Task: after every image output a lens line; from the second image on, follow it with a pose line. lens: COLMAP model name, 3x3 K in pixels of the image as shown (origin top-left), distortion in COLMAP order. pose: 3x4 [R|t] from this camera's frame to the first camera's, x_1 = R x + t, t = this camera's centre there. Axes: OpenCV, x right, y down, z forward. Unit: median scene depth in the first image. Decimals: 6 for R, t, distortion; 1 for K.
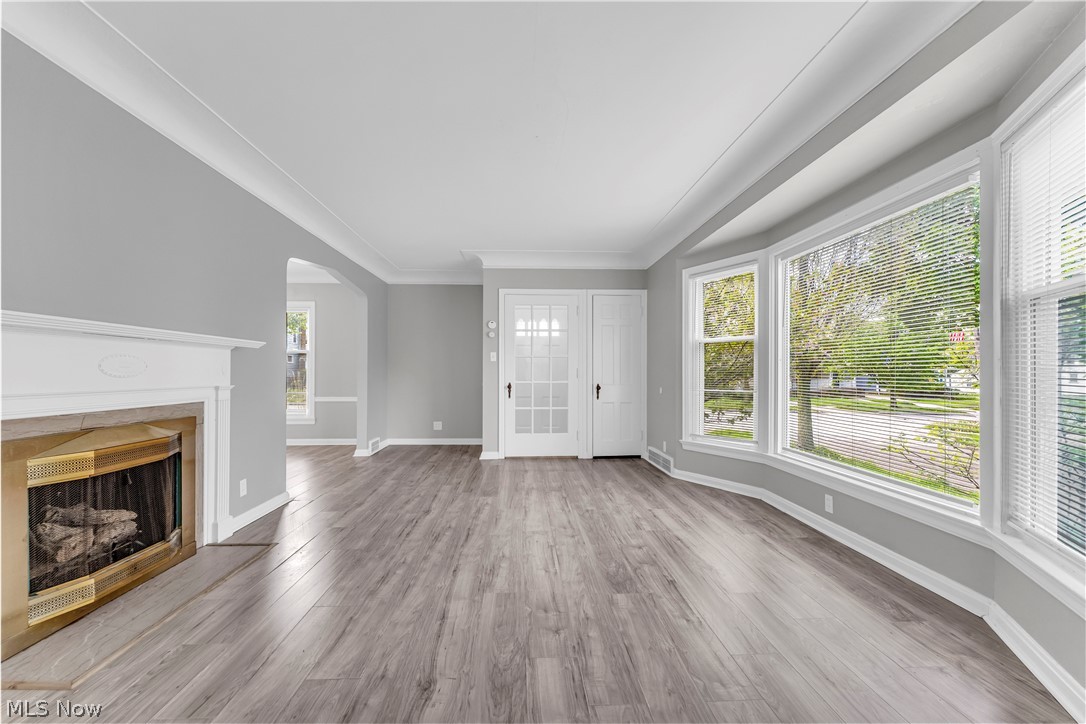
lens RADIAL K [[431.1, 0, 540.9], [0, 431.1, 371.8], [0, 0, 1]] dist [-0.000496, -0.000730]
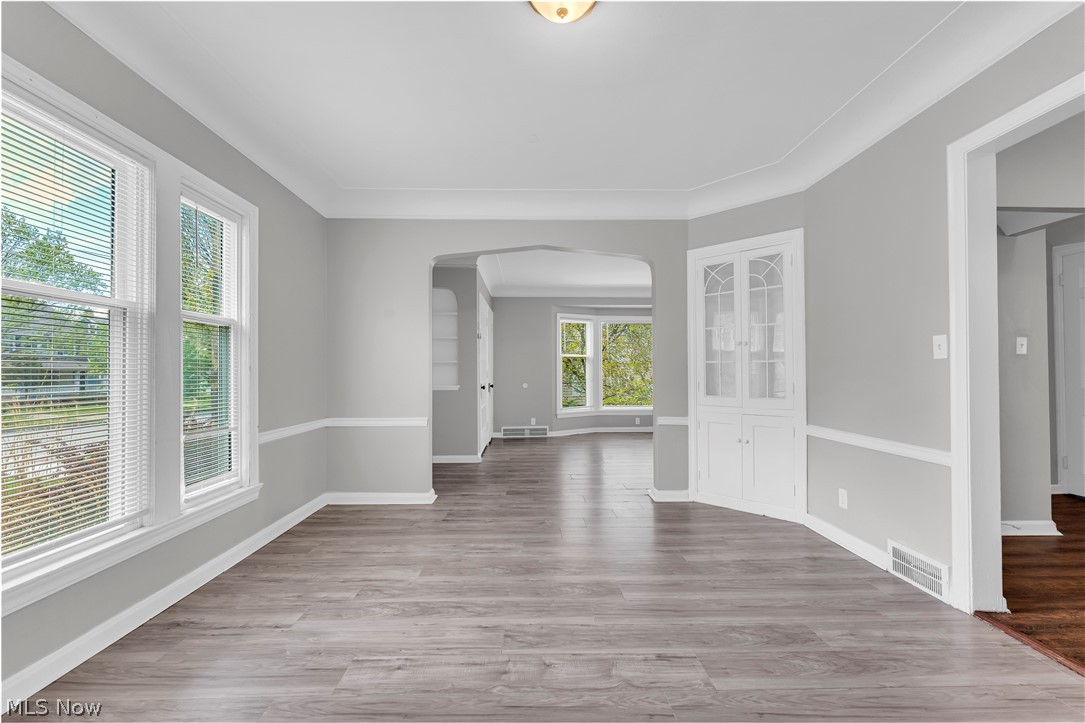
lens RADIAL K [[430.7, 0, 538.3], [0, 430.7, 369.0], [0, 0, 1]] dist [-0.000496, -0.000730]
pose [[0.027940, 0.013493, 0.999519, -1.660661], [0.006464, 0.999886, -0.013679, 0.009058], [-0.999589, 0.006843, 0.027849, 1.240170]]
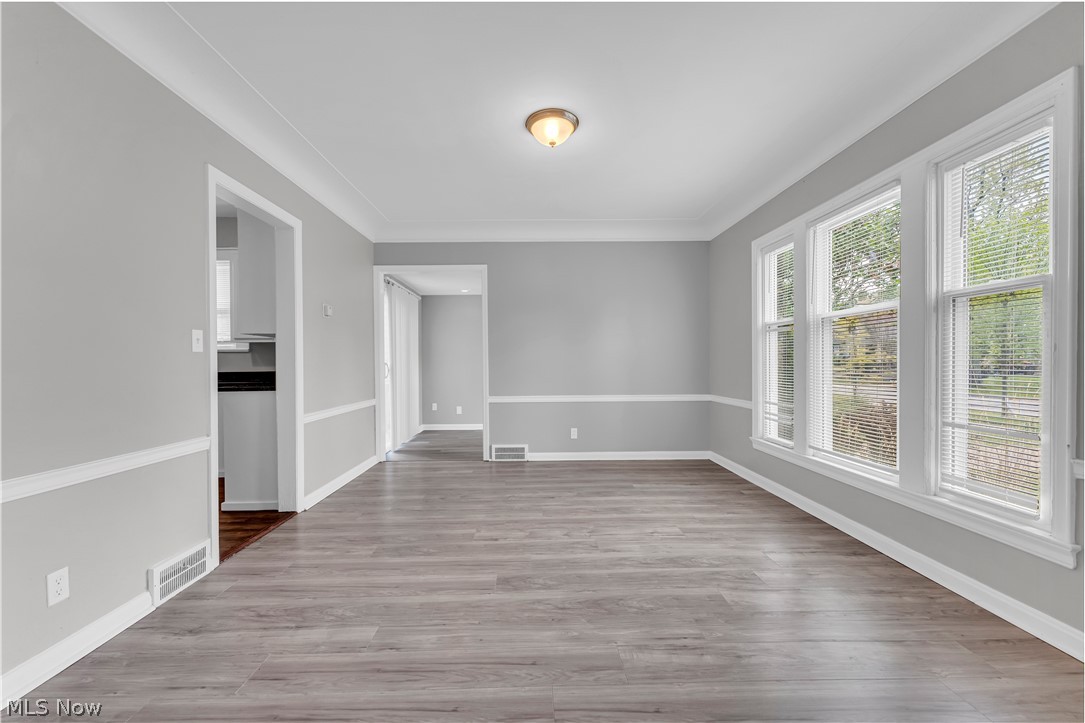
lens RADIAL K [[430.7, 0, 539.0], [0, 430.7, 366.1], [0, 0, 1]] dist [-0.000496, -0.000730]
pose [[-0.029764, 0.009206, -0.999515, -0.477382], [0.004408, 0.999949, 0.009079, 0.007625], [0.999547, -0.004136, -0.029803, 1.222046]]
